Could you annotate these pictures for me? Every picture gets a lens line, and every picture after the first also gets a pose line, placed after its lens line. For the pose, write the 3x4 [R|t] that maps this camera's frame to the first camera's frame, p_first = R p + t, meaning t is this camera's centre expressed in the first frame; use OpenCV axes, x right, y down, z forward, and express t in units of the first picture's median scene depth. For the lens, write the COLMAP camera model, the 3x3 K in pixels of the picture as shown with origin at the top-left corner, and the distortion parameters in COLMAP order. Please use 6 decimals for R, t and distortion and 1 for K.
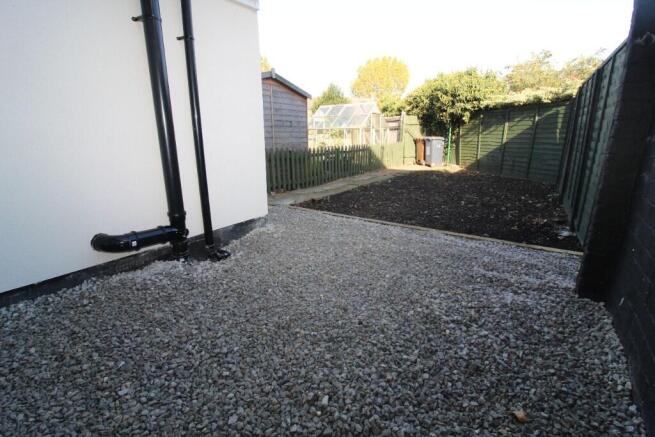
lens RADIAL K [[298.7, 0, 325.9], [0, 298.7, 213.1], [0, 0, 1]] dist [-0.001007, -0.012091]
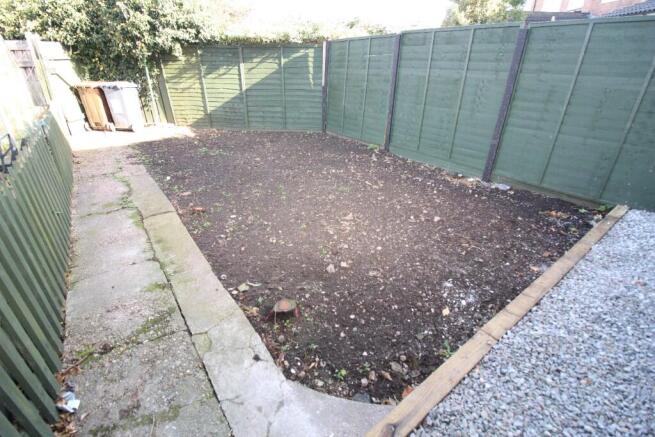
lens RADIAL K [[298.7, 0, 325.9], [0, 298.7, 213.1], [0, 0, 1]] dist [-0.001007, -0.012091]
pose [[0.323470, -0.417725, 0.849043, -0.165061], [0.224765, 0.905520, 0.359880, -0.167051], [-0.919156, 0.074425, 0.386799, 0.482442]]
